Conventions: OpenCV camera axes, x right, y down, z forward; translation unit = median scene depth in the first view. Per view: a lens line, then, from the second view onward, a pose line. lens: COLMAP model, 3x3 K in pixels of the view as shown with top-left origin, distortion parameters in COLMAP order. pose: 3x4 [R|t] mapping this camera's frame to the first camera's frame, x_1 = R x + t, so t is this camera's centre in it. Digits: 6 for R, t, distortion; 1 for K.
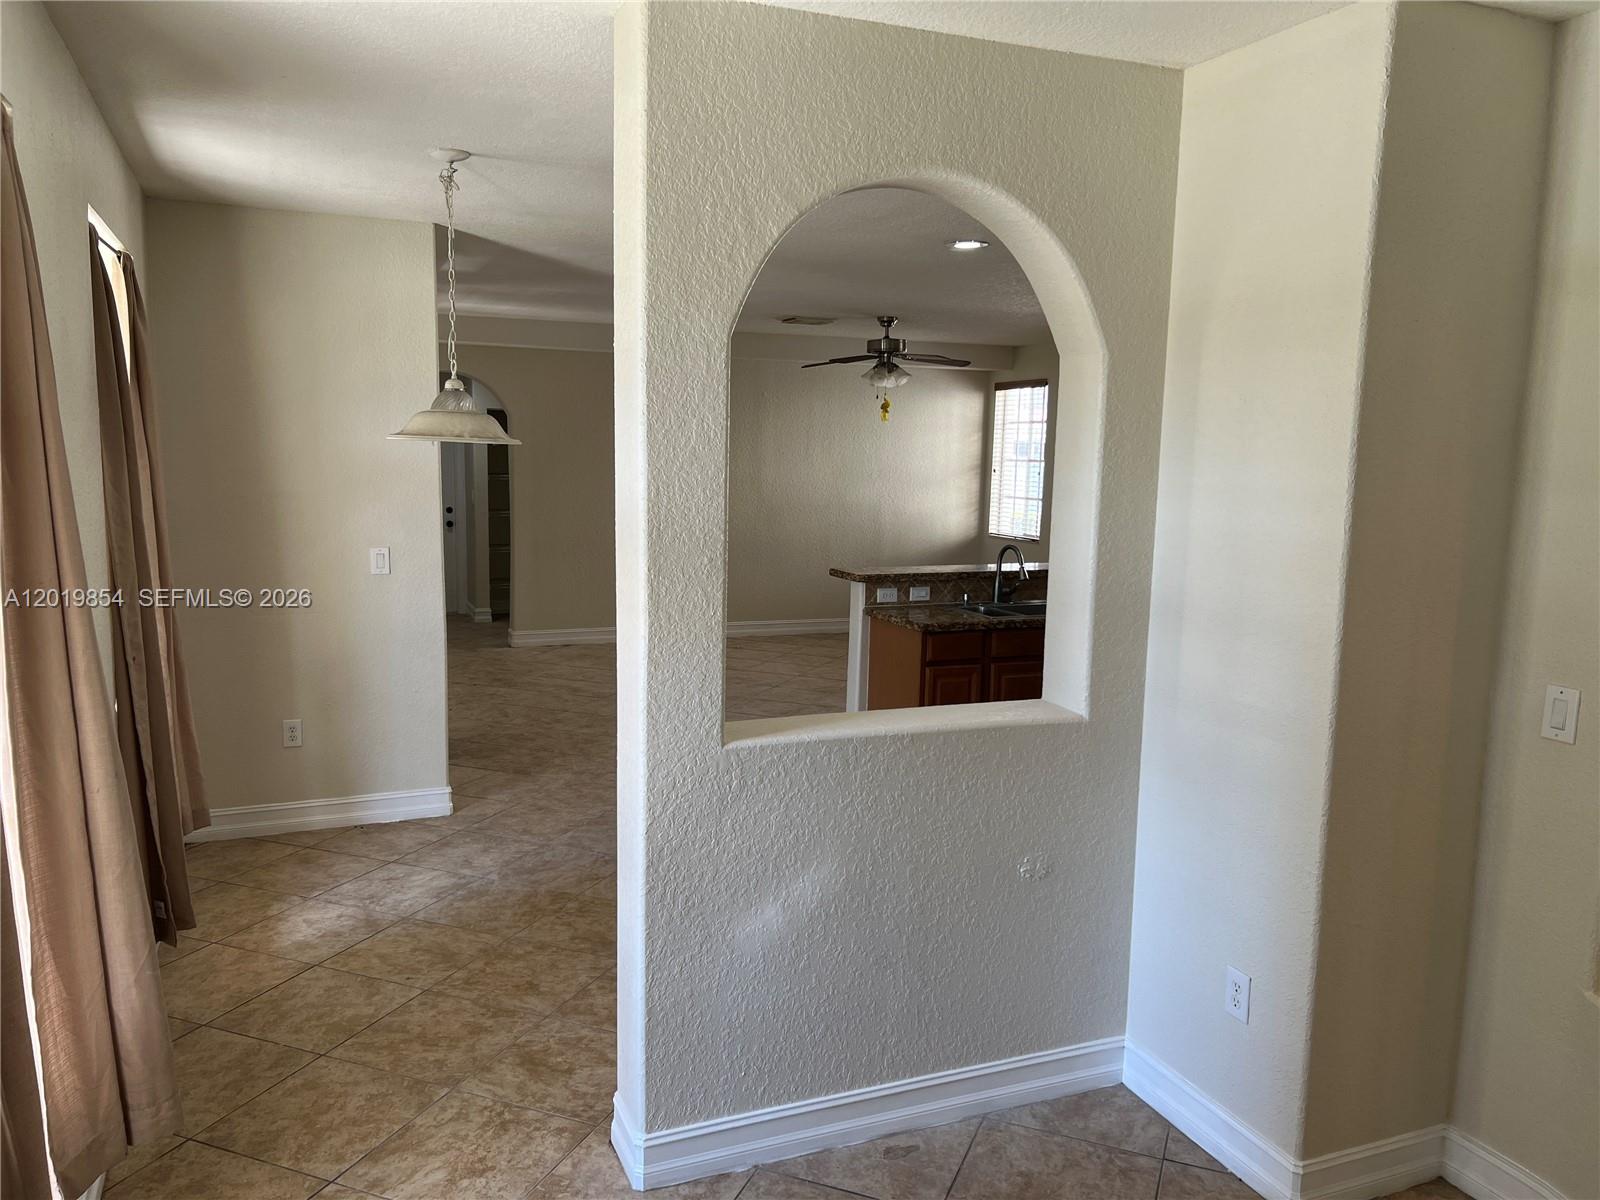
lens RADIAL K [[1199.3, 0, 787.0], [0, 1199.3, 613.1], [0, 0, 1]] dist [0.037590, -0.048326]
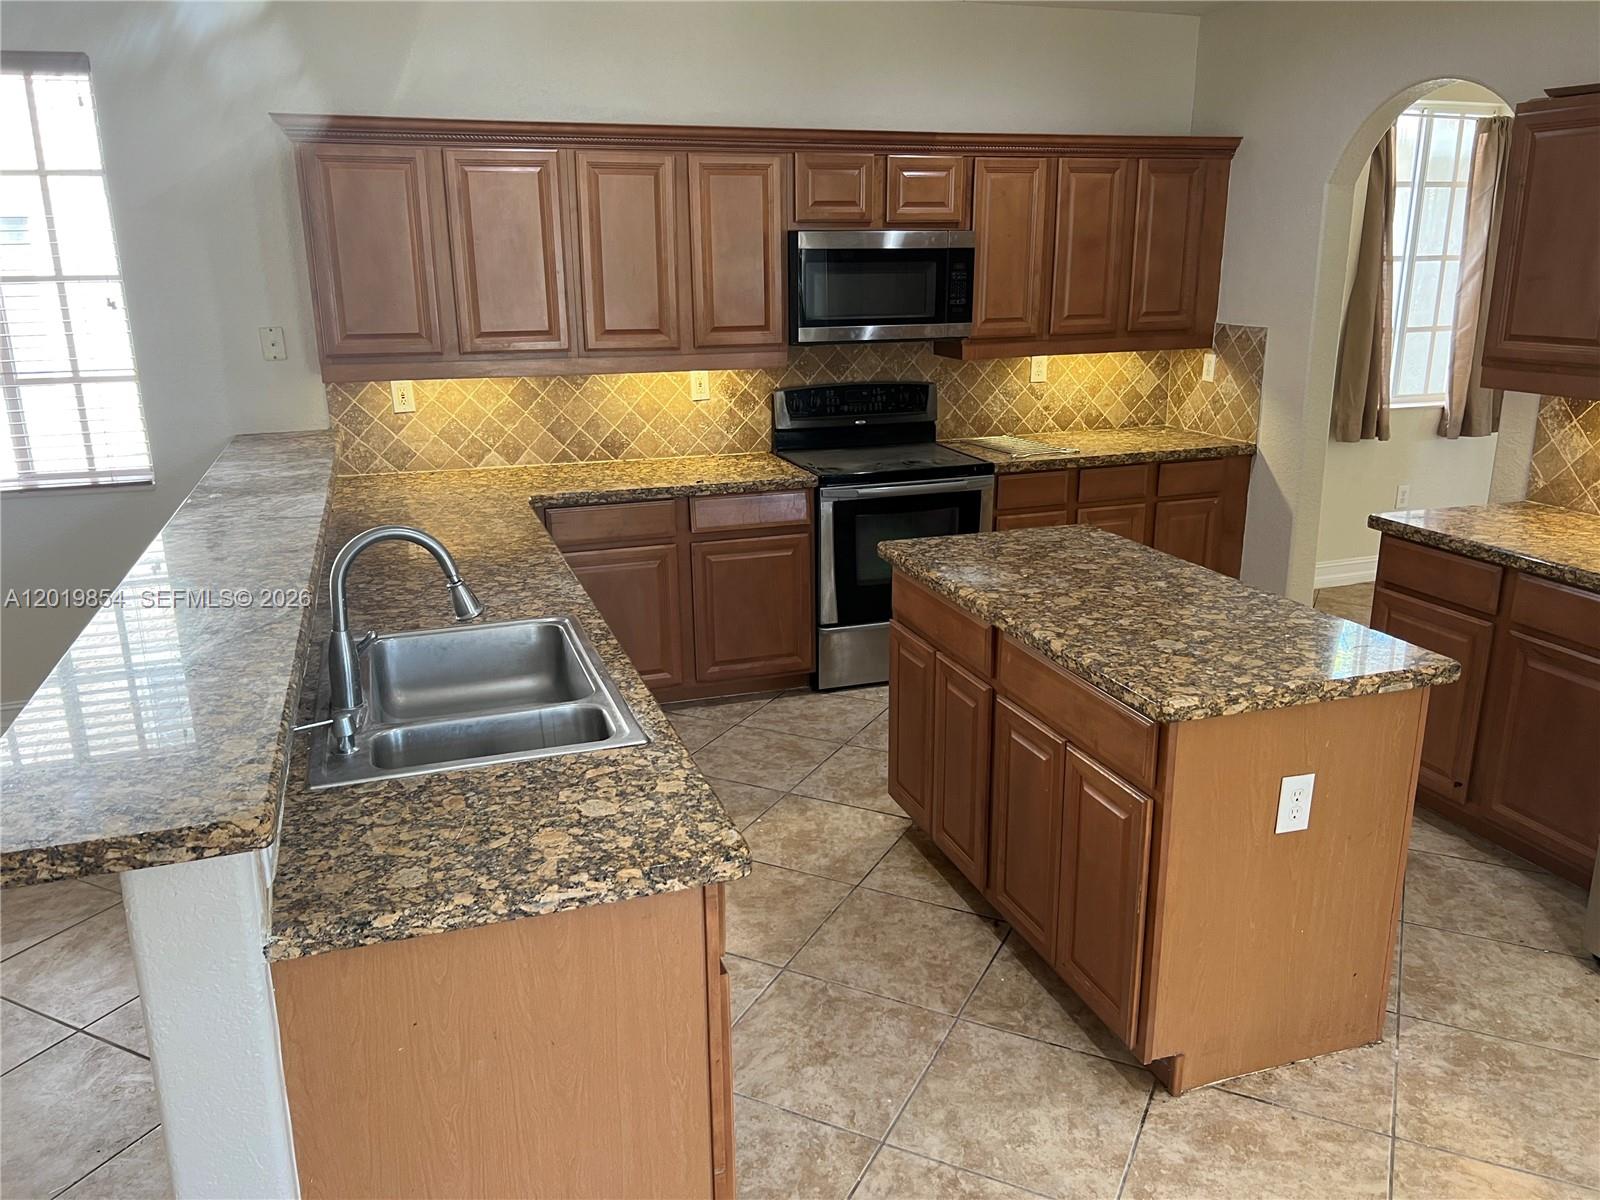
lens RADIAL K [[1211.2, 0, 803.7], [0, 1211.2, 611.3], [0, 0, 1]] dist [0.055503, -0.059605]
pose [[0.066401, -0.301283, 0.951220, -0.277844], [0.151536, 0.945311, 0.288834, -0.240948], [-0.986219, 0.124965, 0.108425, 1.794955]]
